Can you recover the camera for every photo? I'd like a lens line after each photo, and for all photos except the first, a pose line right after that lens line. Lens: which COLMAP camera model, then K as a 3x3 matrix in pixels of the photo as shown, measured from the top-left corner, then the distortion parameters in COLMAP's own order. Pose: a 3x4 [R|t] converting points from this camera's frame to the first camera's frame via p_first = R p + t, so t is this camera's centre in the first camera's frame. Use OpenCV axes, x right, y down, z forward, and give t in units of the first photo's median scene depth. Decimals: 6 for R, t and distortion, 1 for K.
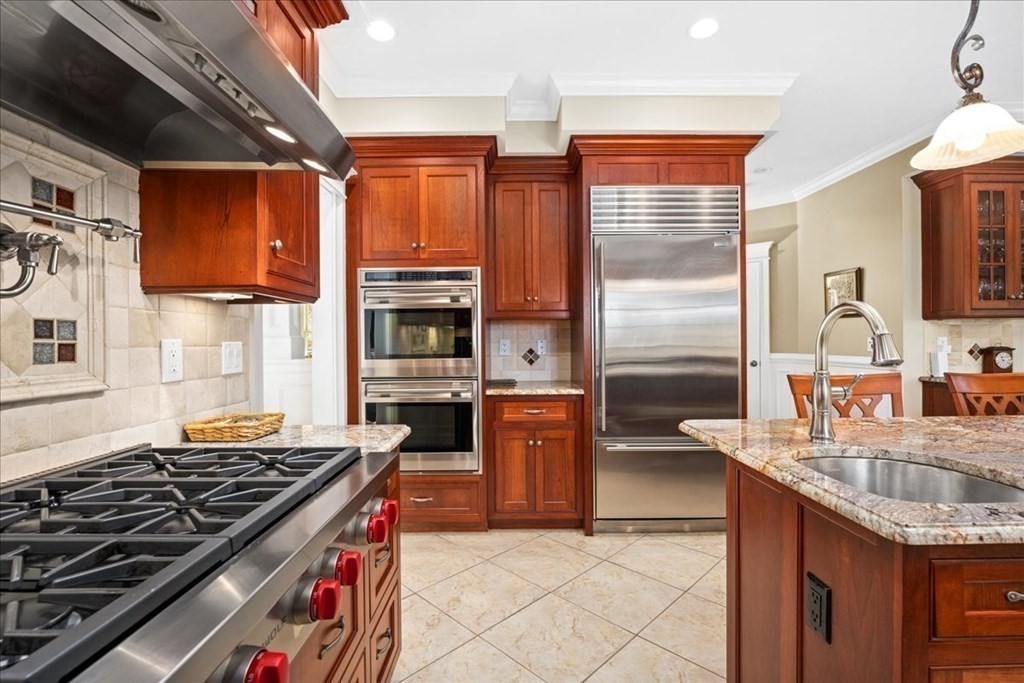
lens RADIAL K [[469.8, 0, 512.0], [0, 469.8, 341.5], [0, 0, 1]] dist [-0.000522, 0.000019]
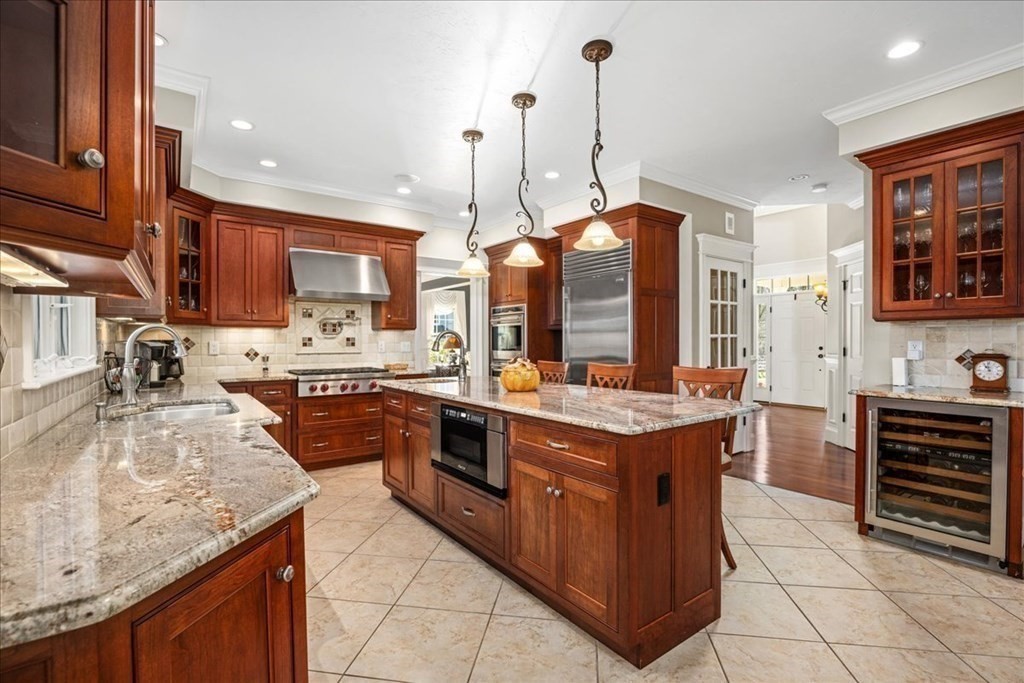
lens RADIAL K [[469.8, 0, 512.0], [0, 469.8, 341.5], [0, 0, 1]] dist [-0.000522, 0.000019]
pose [[0.582468, 0.007612, -0.812818, 2.418159], [-0.002820, 0.999969, 0.007343, -0.027208], [0.812848, -0.001985, 0.582472, -0.305244]]
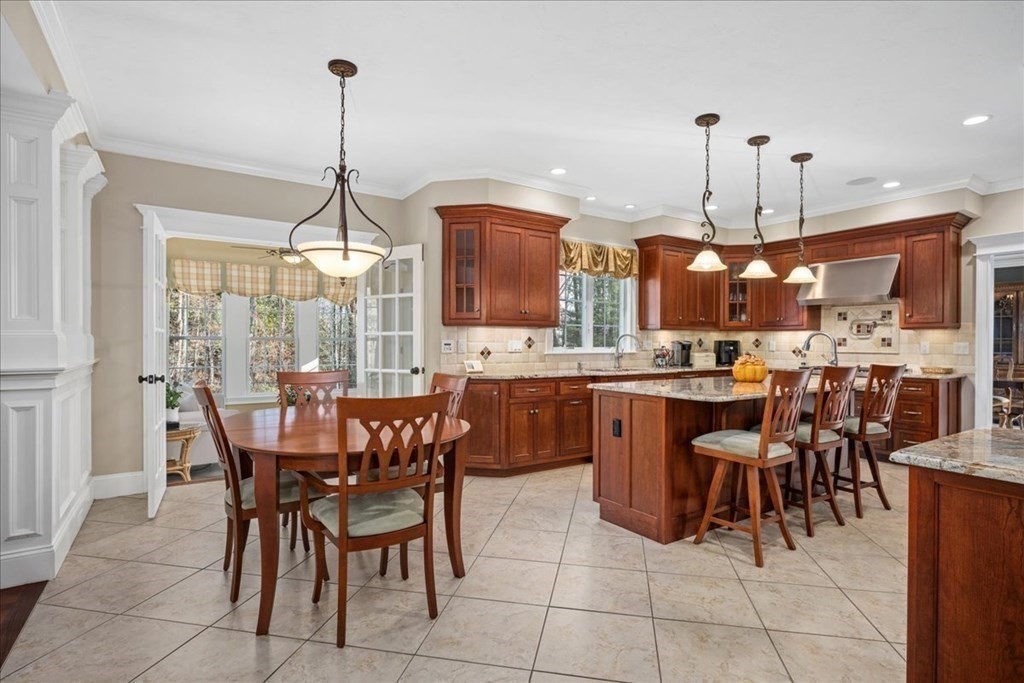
lens RADIAL K [[469.8, 0, 512.0], [0, 469.8, 341.5], [0, 0, 1]] dist [-0.000522, 0.000019]
pose [[-0.820431, 0.010868, -0.571642, 3.051378], [0.008775, 0.999941, 0.006417, -0.044436], [0.571678, 0.000249, -0.820478, 1.668893]]
